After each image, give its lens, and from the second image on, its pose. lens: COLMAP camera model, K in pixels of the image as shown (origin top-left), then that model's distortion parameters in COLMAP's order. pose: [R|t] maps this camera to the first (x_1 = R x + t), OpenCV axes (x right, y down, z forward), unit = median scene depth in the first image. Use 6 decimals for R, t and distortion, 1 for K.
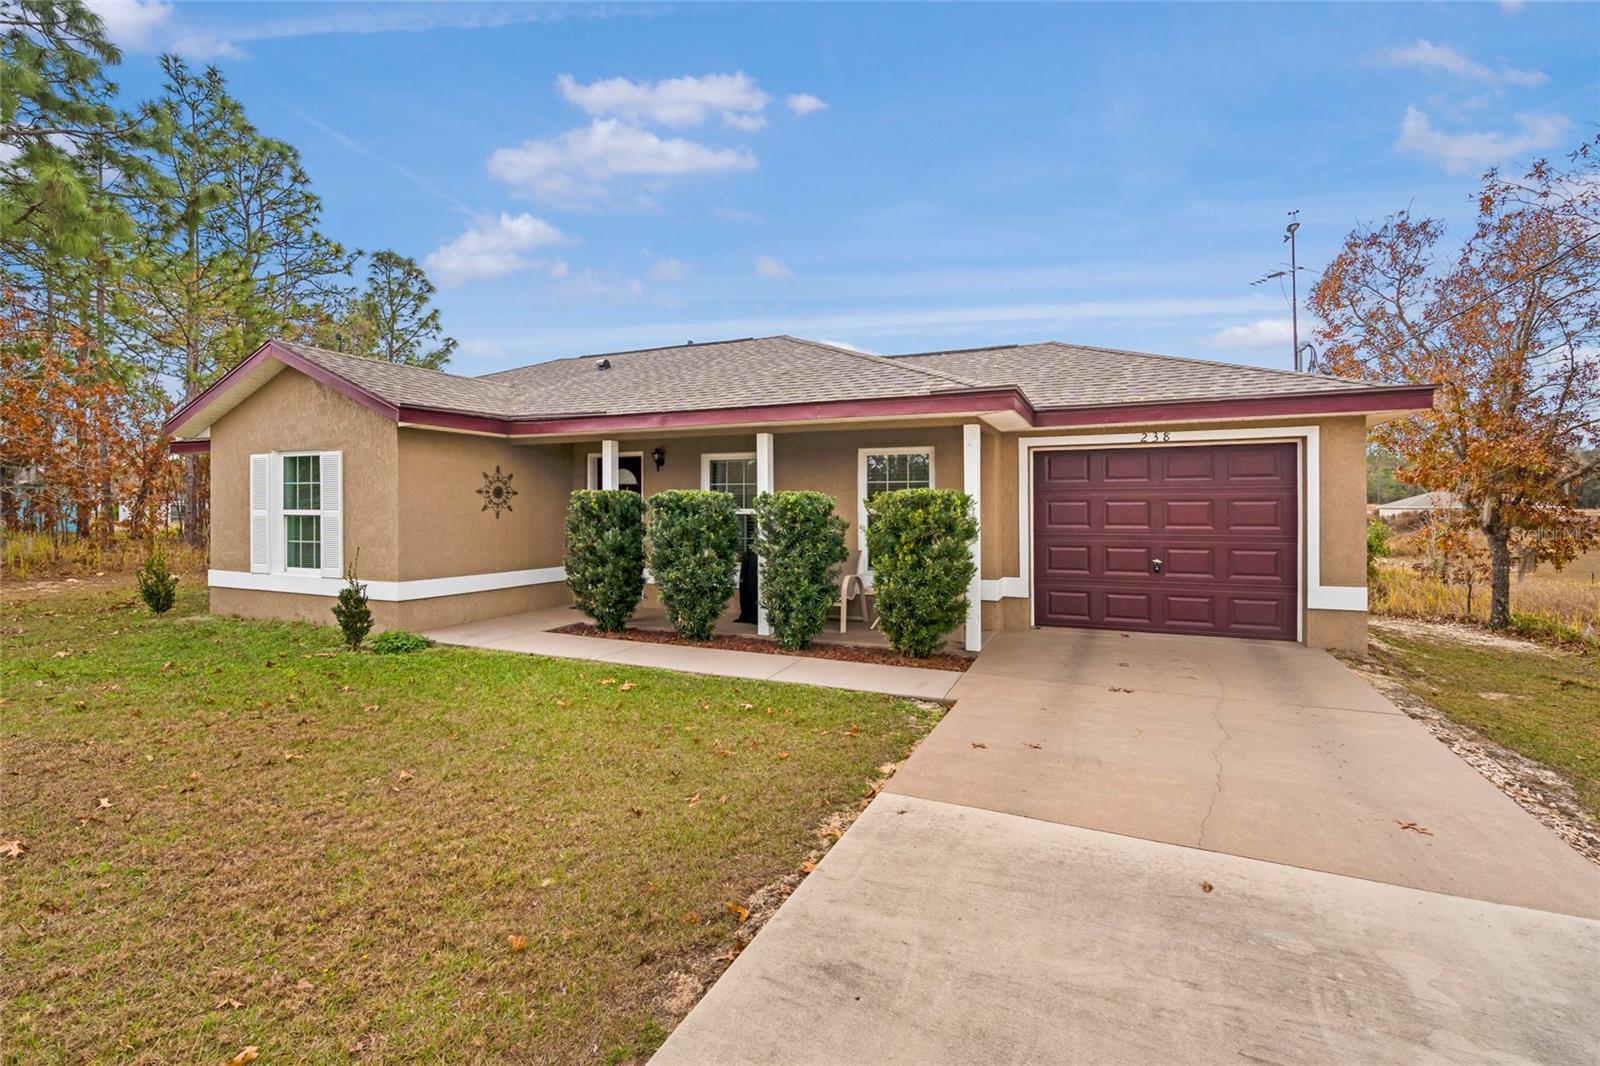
lens RADIAL K [[733.4, 0, 818.3], [0, 733.4, 502.3], [0, 0, 1]] dist [-0.002687, 0.001498]
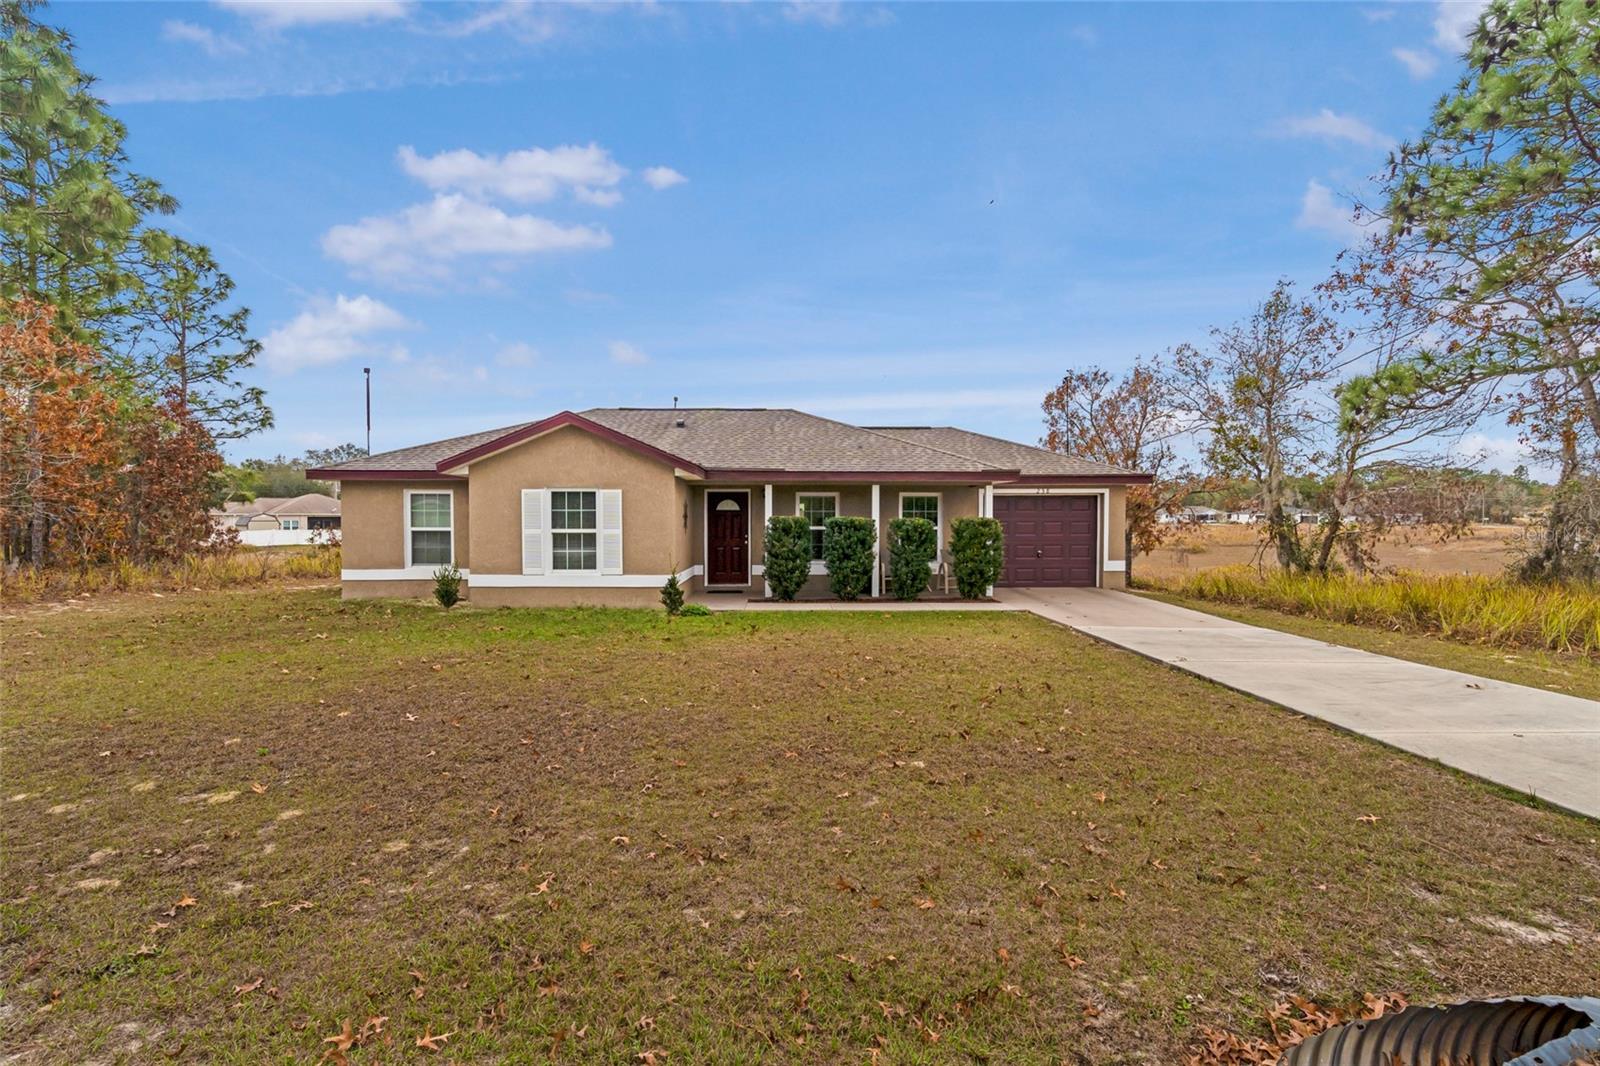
lens RADIAL K [[733.4, 0, 809.0], [0, 733.4, 539.9], [0, 0, 1]] dist [-0.002687, 0.001498]
pose [[0.895357, -0.013154, 0.445154, -0.960250], [-0.002660, 0.999388, 0.034881, -0.020589], [-0.445340, -0.032415, 0.894774, -0.503103]]
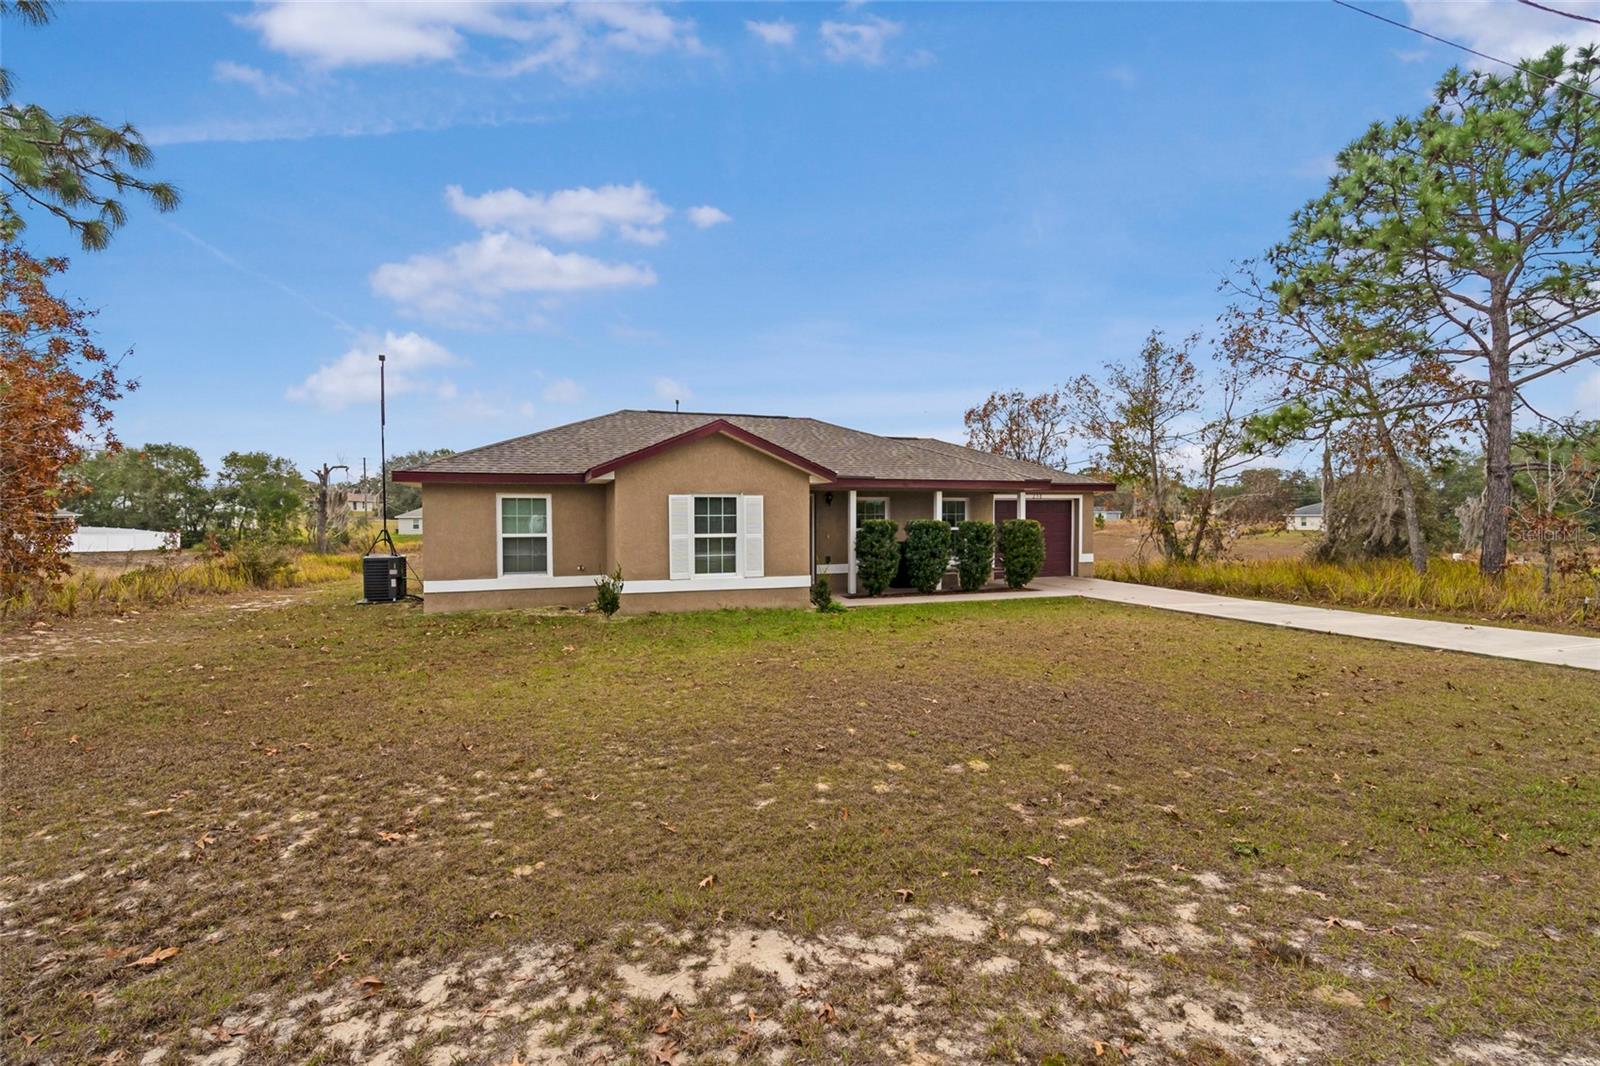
lens RADIAL K [[733.4, 0, 815.3], [0, 733.4, 533.3], [0, 0, 1]] dist [-0.002687, 0.001498]
pose [[0.706742, -0.019339, 0.707207, -1.652751], [0.001474, 0.999664, 0.025864, -0.029002], [-0.707470, -0.017237, 0.706534, -0.182220]]
